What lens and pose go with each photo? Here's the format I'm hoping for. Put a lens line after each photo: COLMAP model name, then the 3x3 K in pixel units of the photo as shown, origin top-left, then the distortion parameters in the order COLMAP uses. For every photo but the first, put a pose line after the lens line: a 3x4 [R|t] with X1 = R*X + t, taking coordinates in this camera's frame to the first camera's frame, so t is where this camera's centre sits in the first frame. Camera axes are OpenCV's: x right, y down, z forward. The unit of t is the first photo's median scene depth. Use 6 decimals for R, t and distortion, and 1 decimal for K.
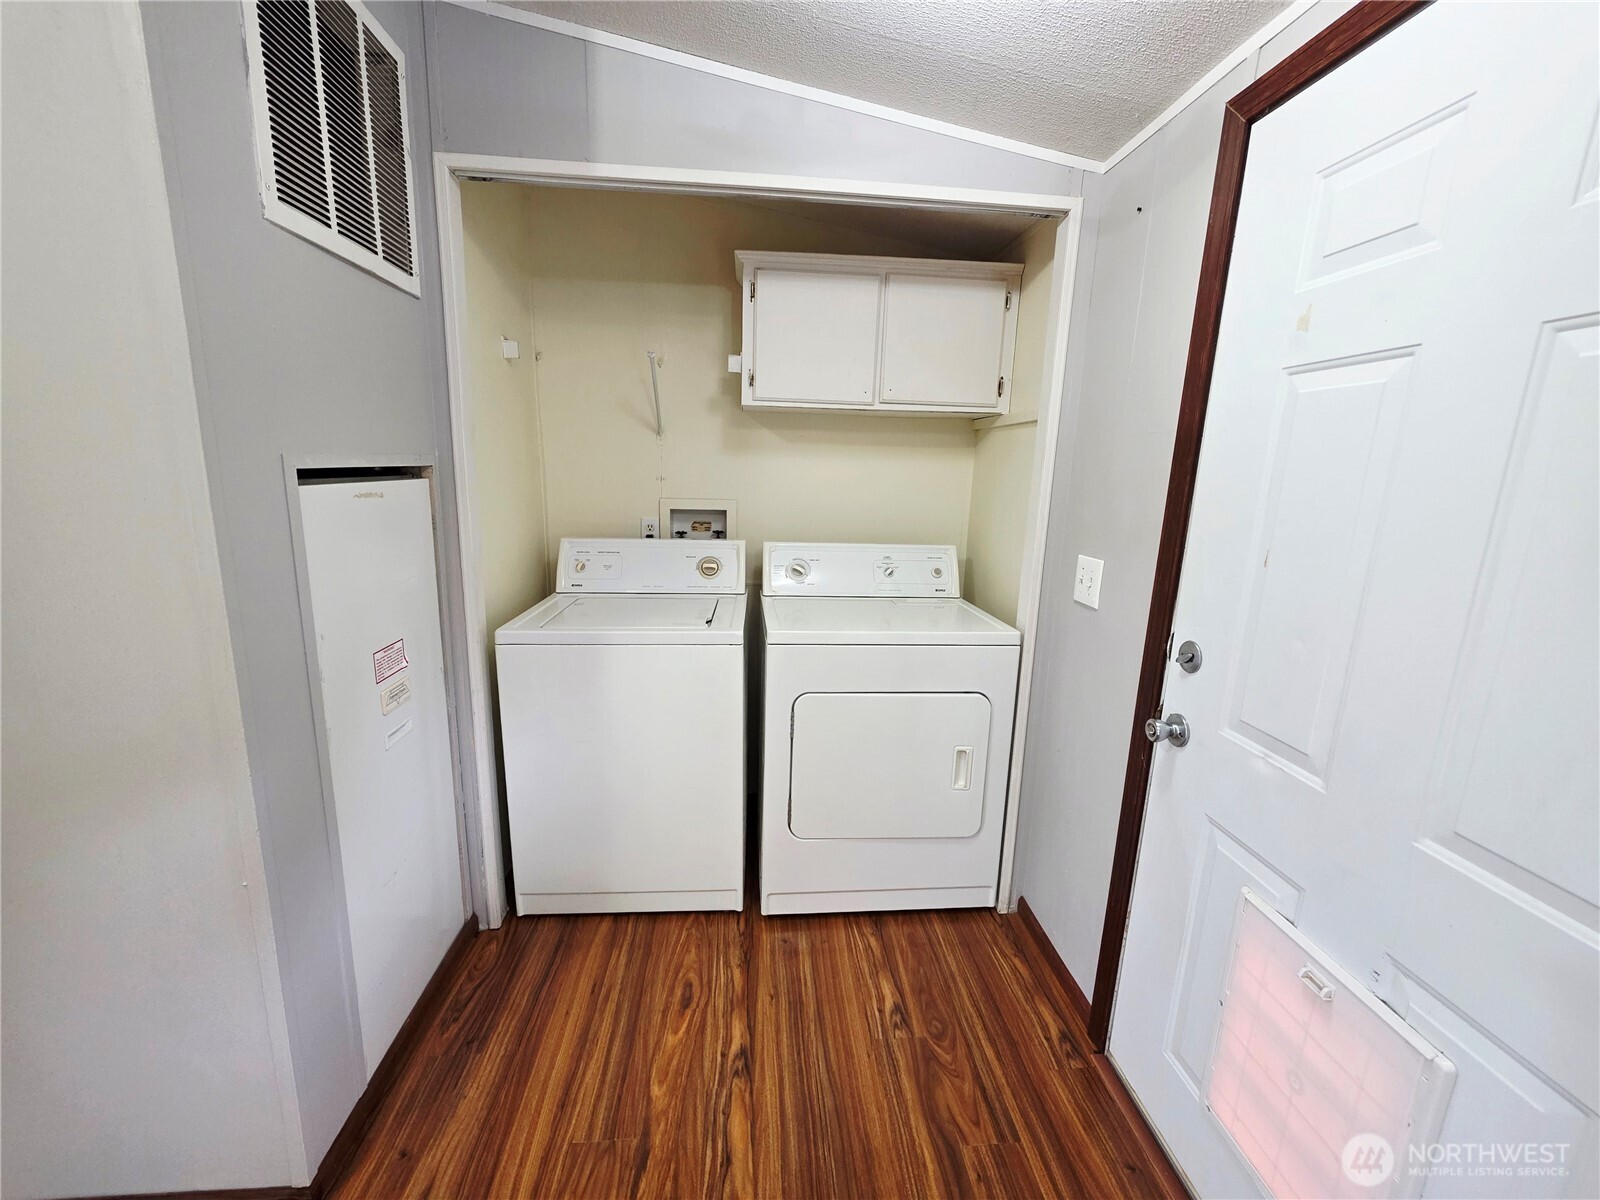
lens RADIAL K [[635.5, 0, 800.0], [0, 635.5, 600.0], [0, 0, 1]] dist [-0.001488, 0.000115]
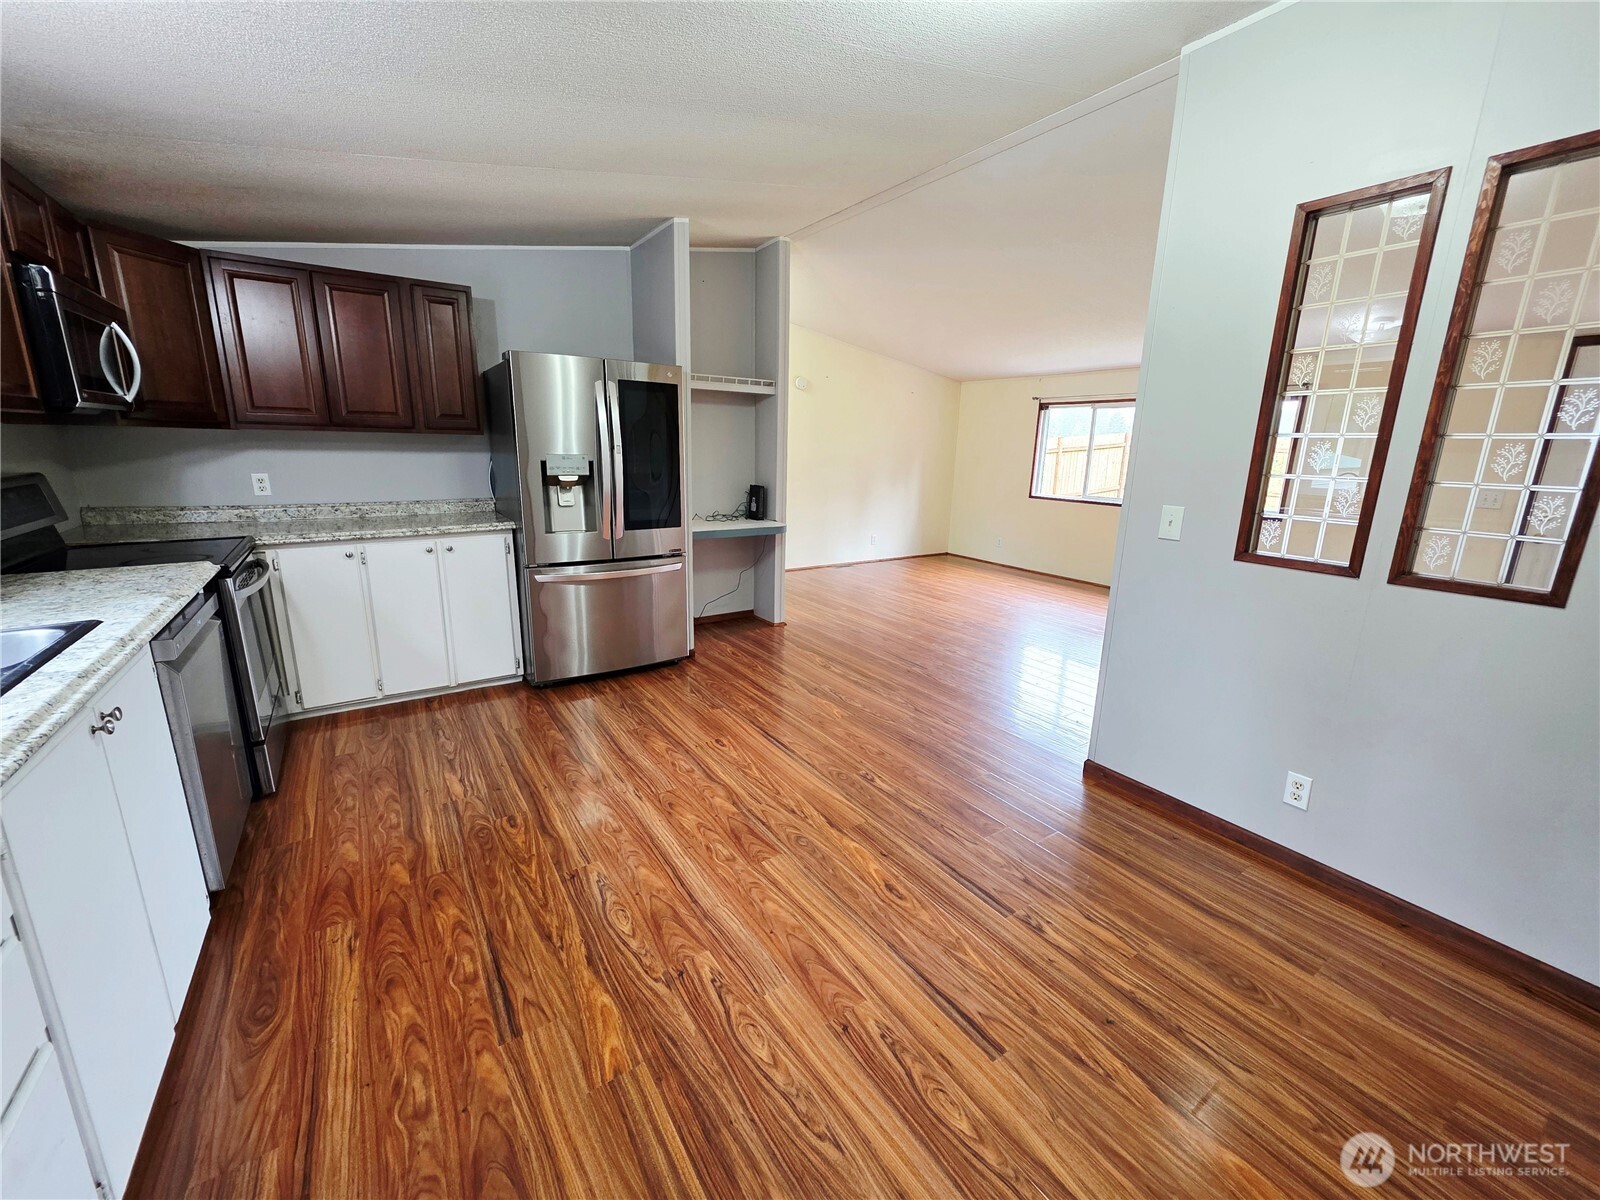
lens RADIAL K [[635.5, 0, 800.0], [0, 635.5, 600.0], [0, 0, 1]] dist [-0.001488, 0.000115]
pose [[-0.870561, 0.083395, -0.484942, -0.021801], [-0.137317, 0.905206, 0.402177, -0.171219], [0.472512, 0.416710, -0.776585, 0.855856]]
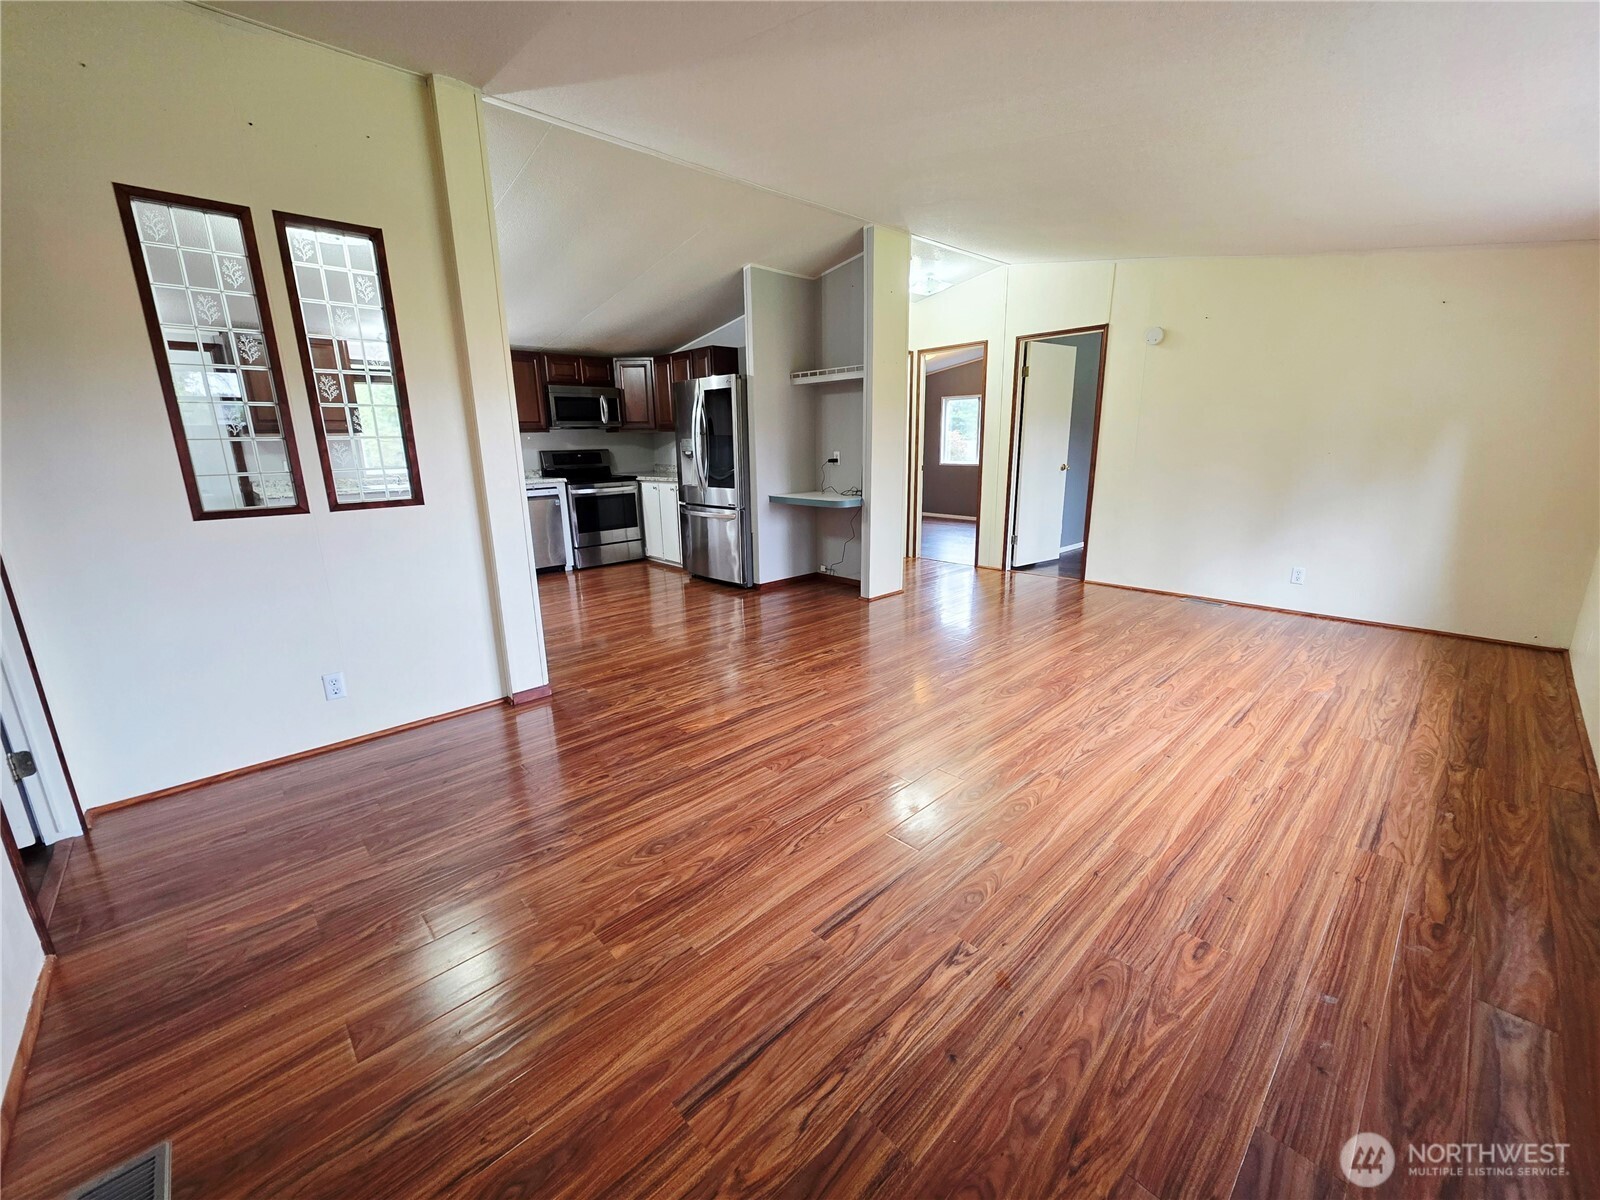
lens RADIAL K [[645.6, 0, 800.0], [0, 645.6, 600.0], [0, 0, 1]] dist [0.000191, 0.000065]
pose [[-0.621003, -0.192111, 0.759900, -5.718295], [0.169814, 0.913495, 0.369717, 0.002771], [-0.765192, 0.358637, -0.534660, 0.212550]]
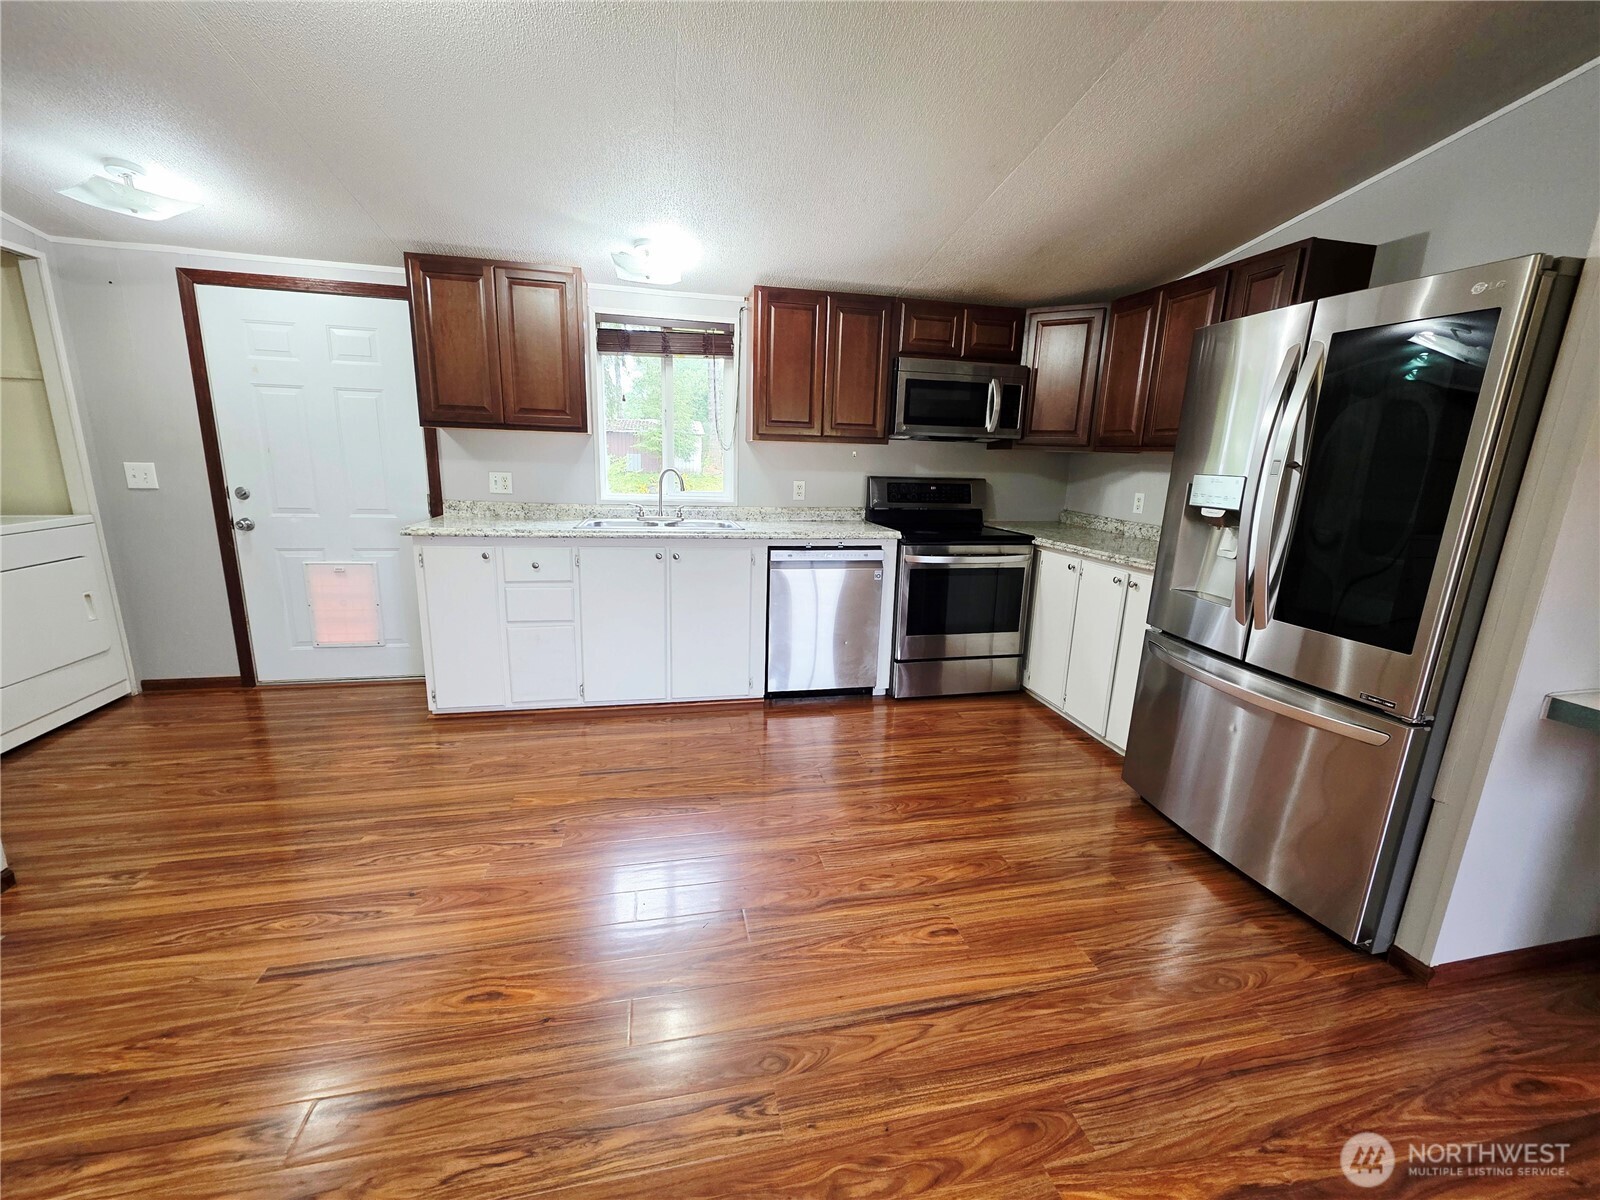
lens RADIAL K [[635.5, 0, 800.0], [0, 635.5, 600.0], [0, 0, 1]] dist [-0.001488, 0.000115]
pose [[-0.138584, -0.242651, 0.960164, -2.482472], [0.171711, 0.948948, 0.264600, 0.230027], [-0.975351, 0.201540, -0.089843, -0.947296]]
